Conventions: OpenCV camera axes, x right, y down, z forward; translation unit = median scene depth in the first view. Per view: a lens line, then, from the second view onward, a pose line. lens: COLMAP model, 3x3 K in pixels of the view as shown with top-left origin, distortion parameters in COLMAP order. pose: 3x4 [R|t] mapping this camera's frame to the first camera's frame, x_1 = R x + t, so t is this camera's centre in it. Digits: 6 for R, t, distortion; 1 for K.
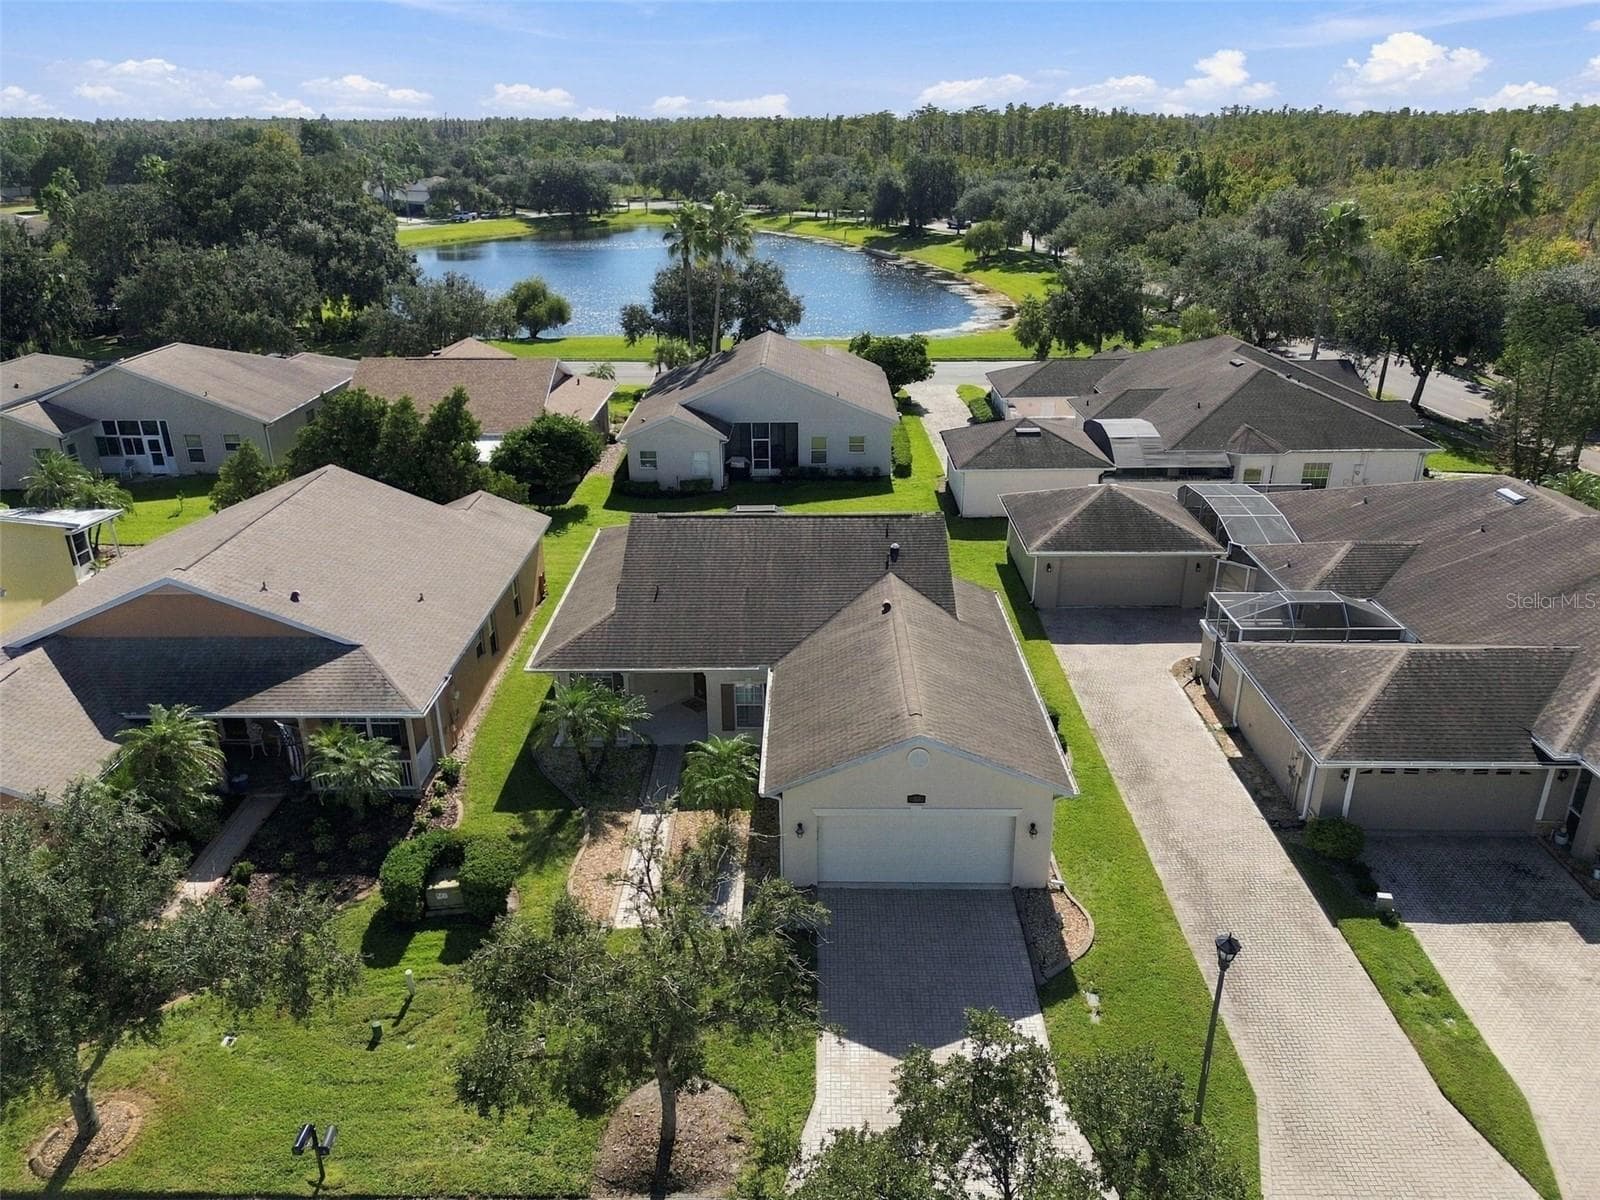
lens RADIAL K [[1127.9, 0, 806.6], [0, 1127.9, 597.6], [0, 0, 1]] dist [0.107361, -0.126523]
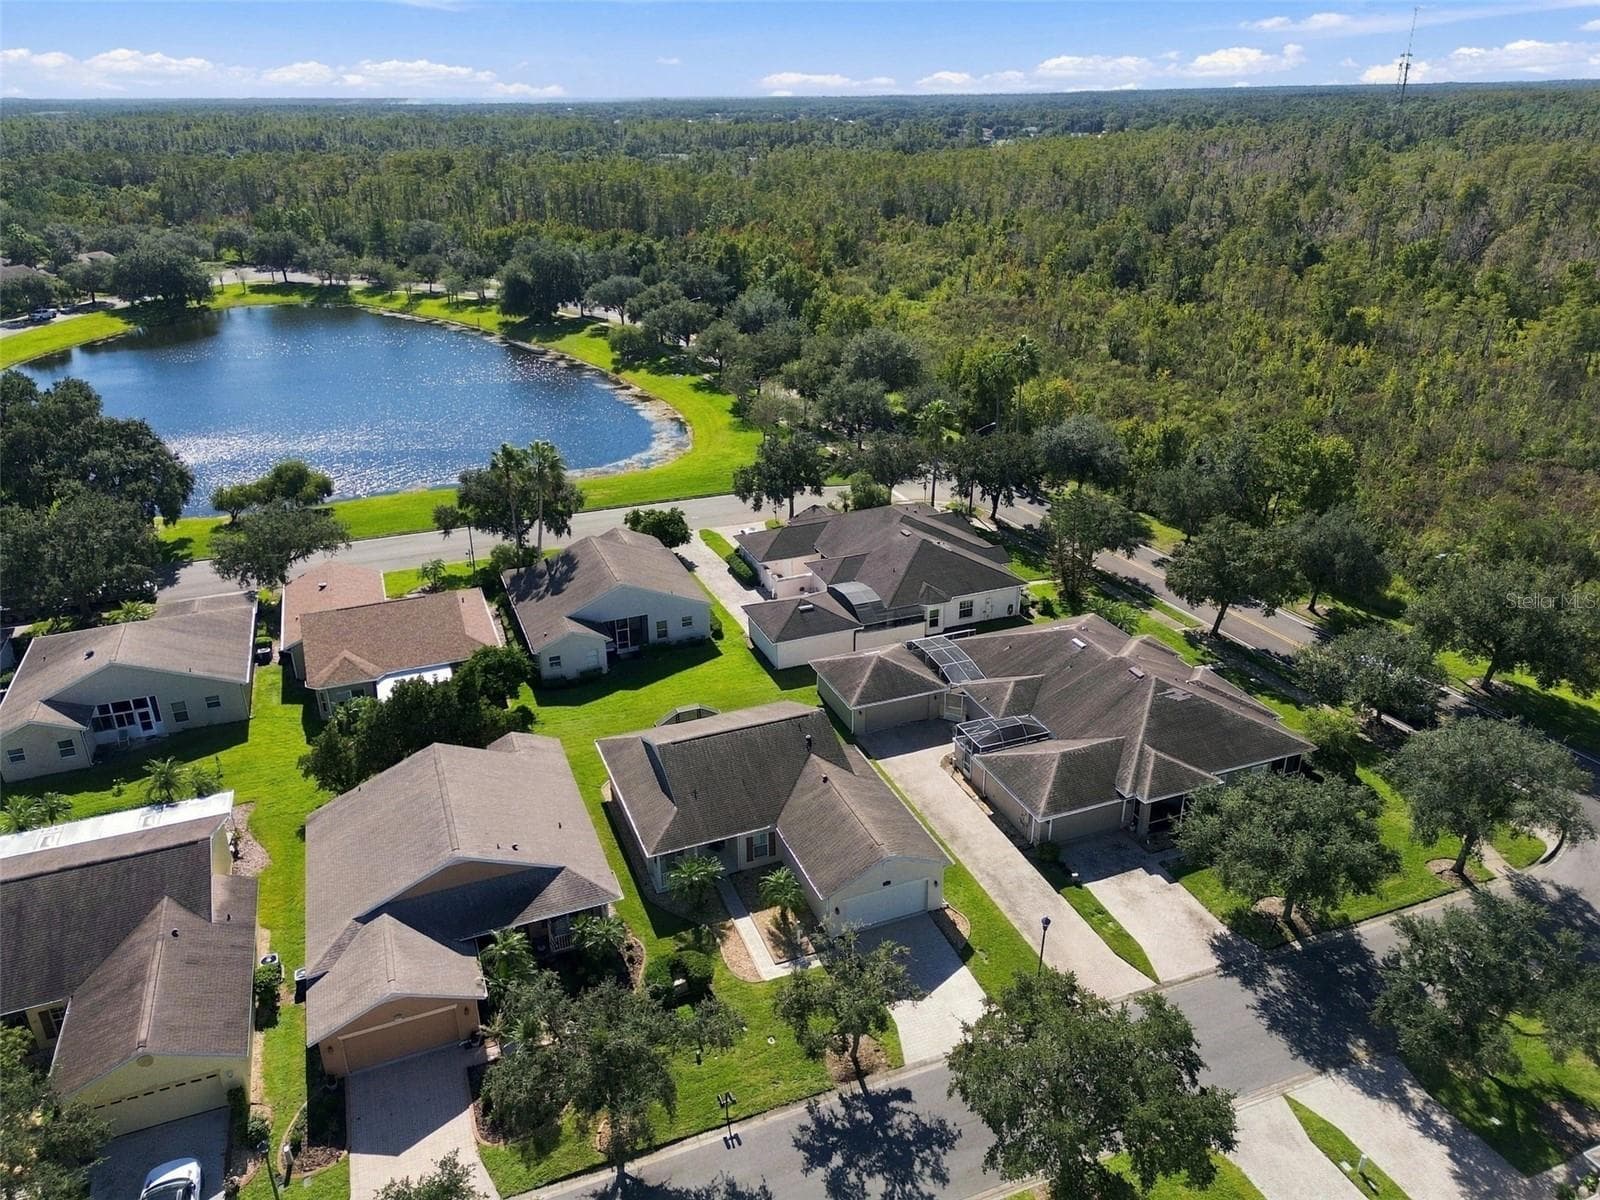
lens RADIAL K [[1127.9, 0, 806.6], [0, 1127.9, 597.6], [0, 0, 1]] dist [0.107361, -0.126523]
pose [[0.923820, -0.154539, 0.350248, -0.562698], [0.145393, 0.987984, 0.052432, -0.387410], [-0.354142, 0.002486, 0.935188, -0.751711]]
